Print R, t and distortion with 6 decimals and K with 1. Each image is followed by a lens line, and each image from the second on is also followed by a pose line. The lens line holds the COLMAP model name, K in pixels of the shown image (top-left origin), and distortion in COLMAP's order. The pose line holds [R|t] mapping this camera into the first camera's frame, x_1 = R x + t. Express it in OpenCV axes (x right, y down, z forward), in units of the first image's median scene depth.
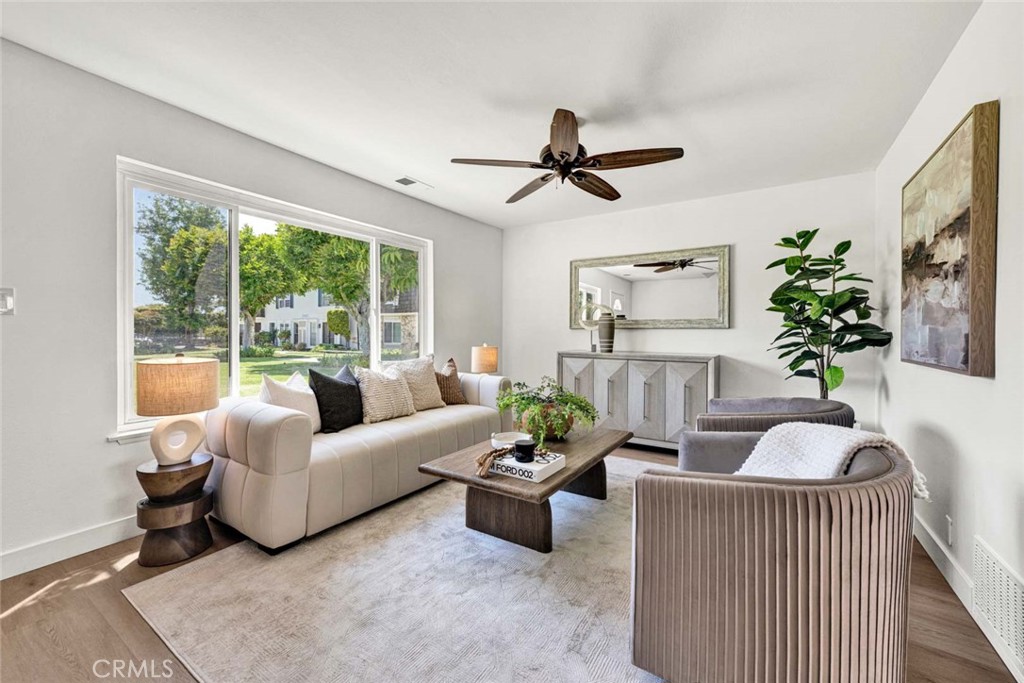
lens RADIAL K [[404.9, 0, 512.0], [0, 404.9, 341.5], [0, 0, 1]] dist [0.000951, 0.000057]
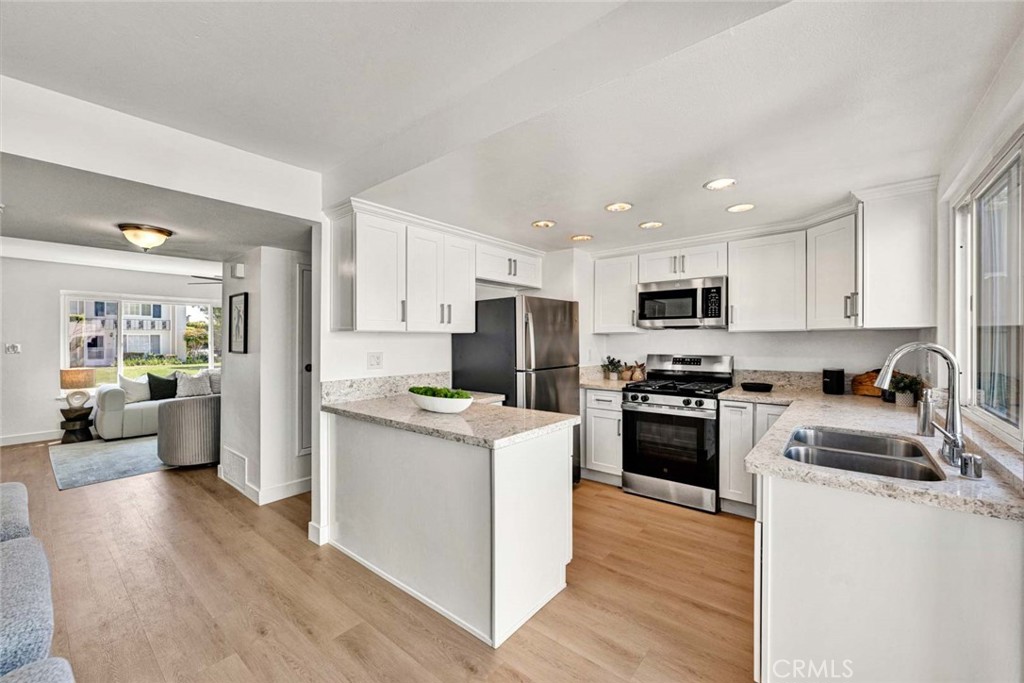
lens RADIAL K [[412.1, 0, 512.0], [0, 412.1, 341.5], [0, 0, 1]] dist [0.003289, 0.000299]
pose [[0.991097, -0.008694, -0.132861, 0.334151], [0.006247, 0.999803, -0.018822, -0.009008], [0.132999, 0.017825, 0.990956, -0.186356]]
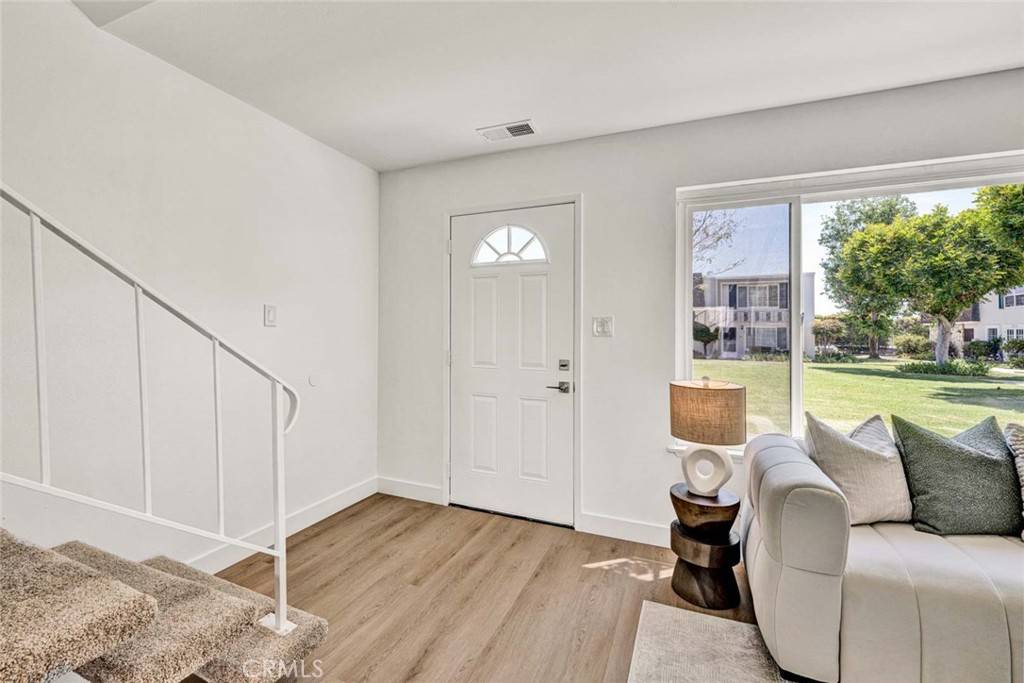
lens RADIAL K [[429.4, 0, 510.6], [0, 429.4, 325.1], [0, 0, 1]] dist [-0.000426, -0.000291]
pose [[0.178799, -0.026524, -0.983528, 0.009887], [-0.029109, 0.999056, -0.032235, -0.006046], [0.983455, 0.034393, 0.177858, 0.053151]]
